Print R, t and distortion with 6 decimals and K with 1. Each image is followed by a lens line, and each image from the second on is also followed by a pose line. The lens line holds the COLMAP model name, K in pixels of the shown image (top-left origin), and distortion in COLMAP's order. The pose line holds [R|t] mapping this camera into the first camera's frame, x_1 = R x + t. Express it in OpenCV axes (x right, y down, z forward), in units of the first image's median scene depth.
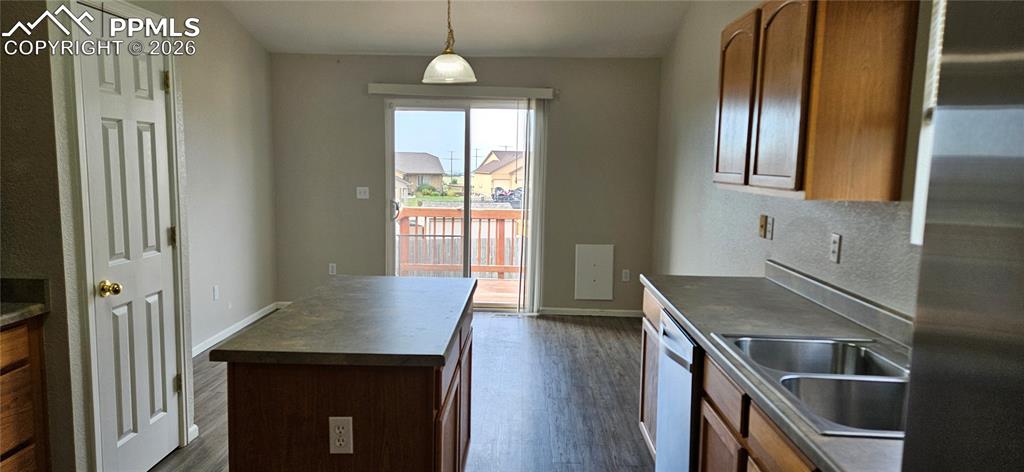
lens RADIAL K [[717.9, 0, 512.0], [0, 717.9, 236.0], [0, 0, 1]] dist [0.080602, -0.001512]
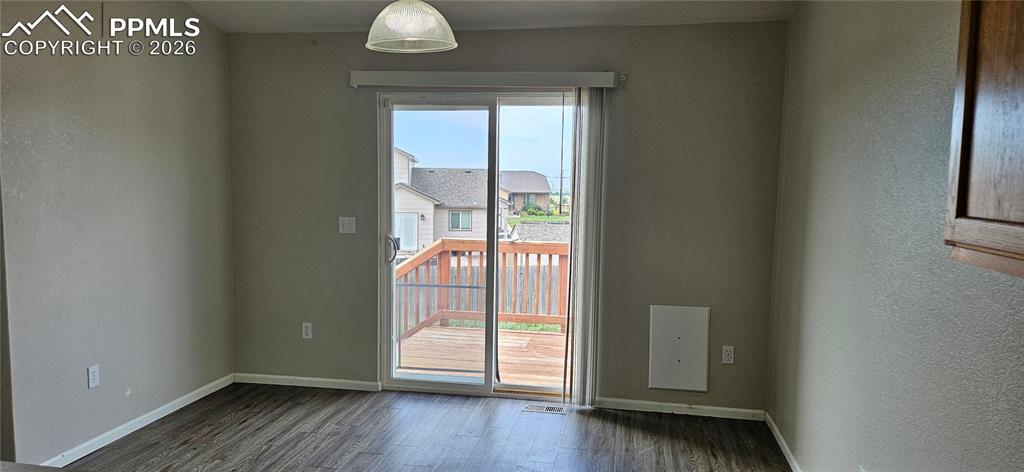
lens RADIAL K [[717.9, 0, 512.0], [0, 717.9, 236.0], [0, 0, 1]] dist [0.080602, -0.001512]
pose [[0.988259, 0.014483, -0.152103, 0.063344], [-0.018470, 0.999521, -0.024835, -0.034542], [0.151670, 0.027353, 0.988053, 0.318810]]
